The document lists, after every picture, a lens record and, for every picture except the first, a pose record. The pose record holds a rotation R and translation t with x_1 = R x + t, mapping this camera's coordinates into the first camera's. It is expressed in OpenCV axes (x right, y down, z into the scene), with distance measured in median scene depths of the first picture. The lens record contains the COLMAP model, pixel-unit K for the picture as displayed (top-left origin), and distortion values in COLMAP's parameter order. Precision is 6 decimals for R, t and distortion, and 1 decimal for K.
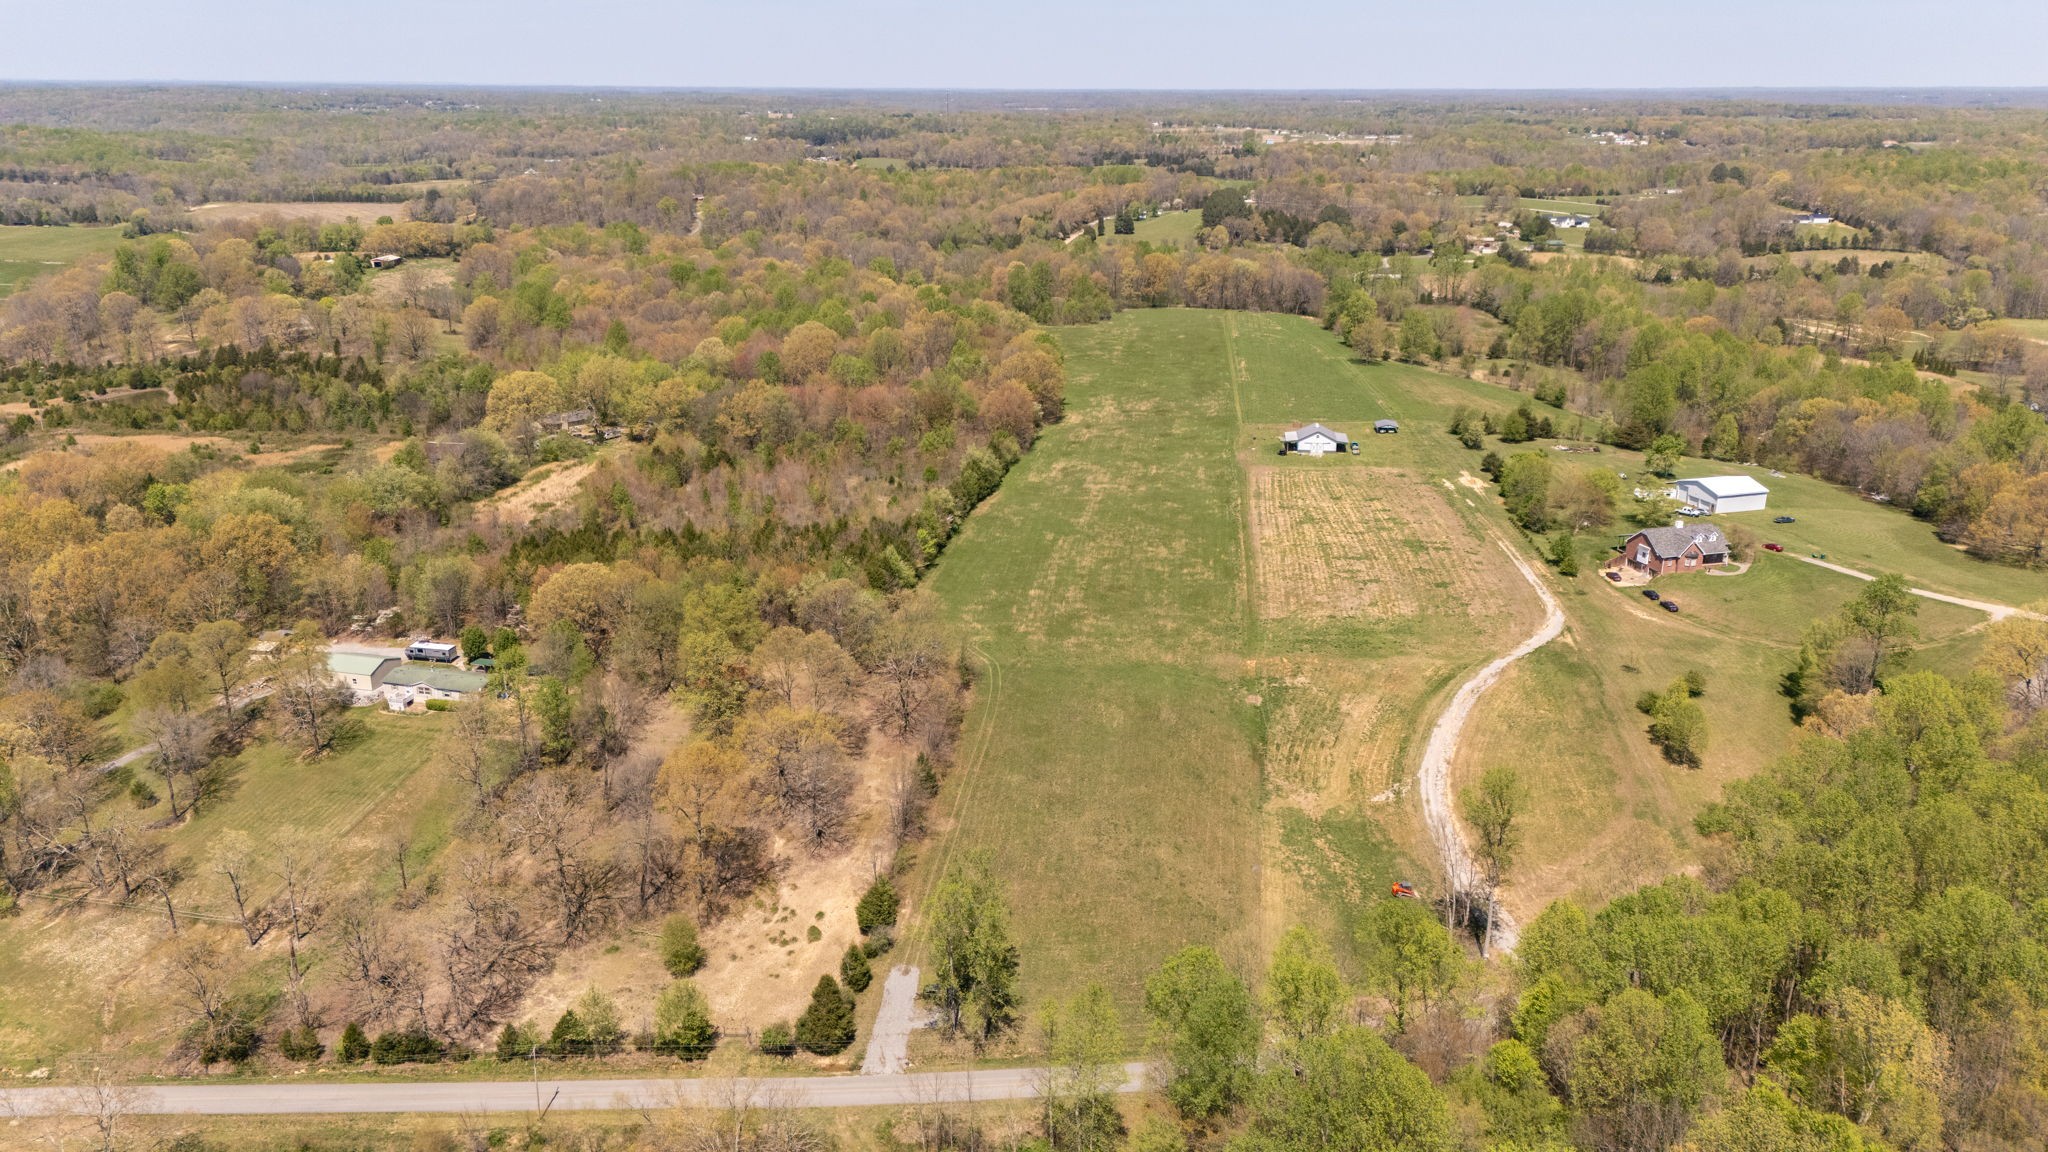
lens RADIAL K [[1490.5, 0, 1024.0], [0, 1490.5, 576.0], [0, 0, 1]] dist [0.074815, -0.065470]
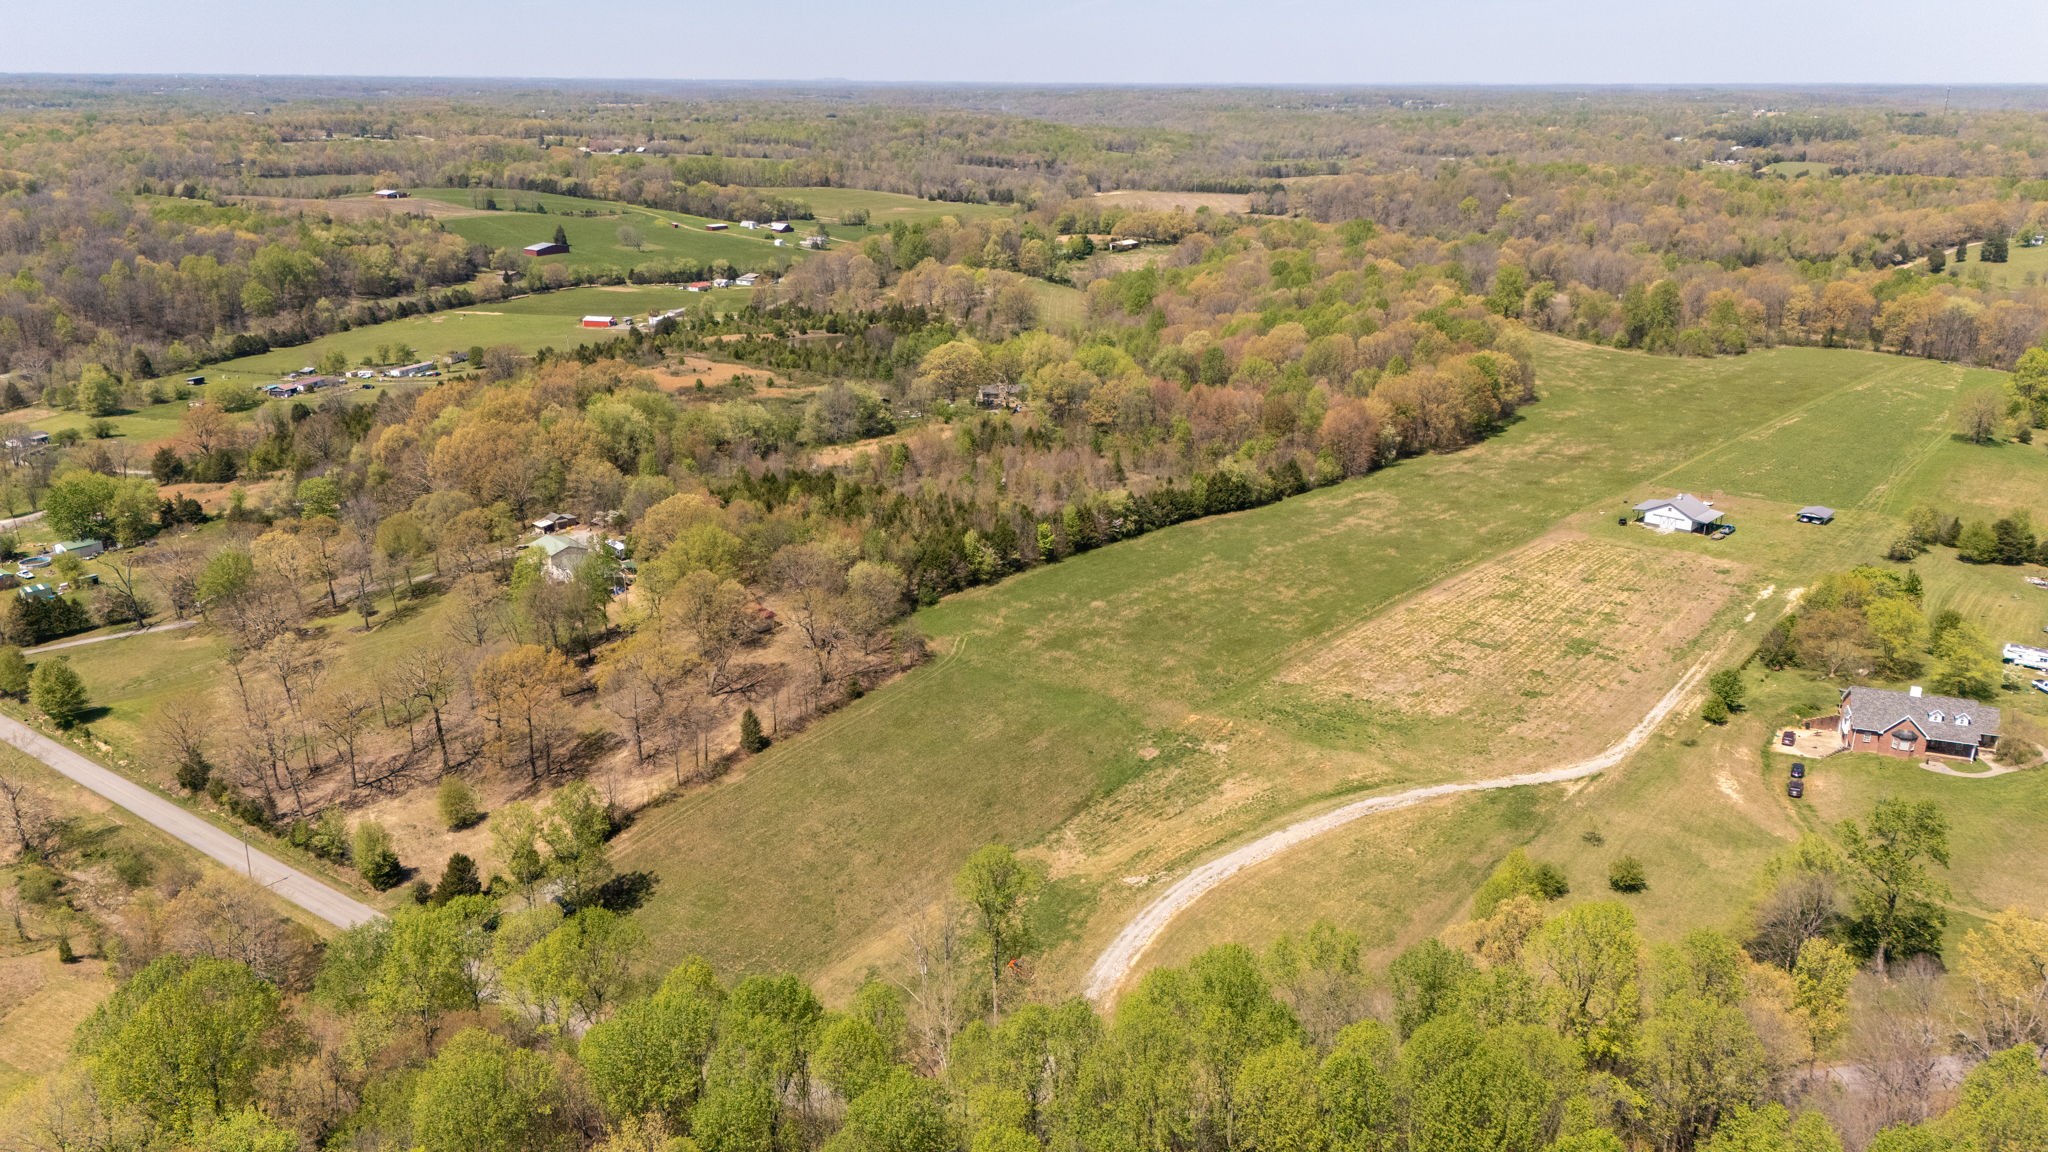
lens RADIAL K [[1490.5, 0, 1024.0], [0, 1490.5, 576.0], [0, 0, 1]] dist [0.074815, -0.065470]
pose [[0.813600, 0.184763, -0.551287, 0.252435], [-0.184319, 0.981222, 0.056835, -0.026957], [0.551436, 0.055372, 0.832378, 0.083017]]
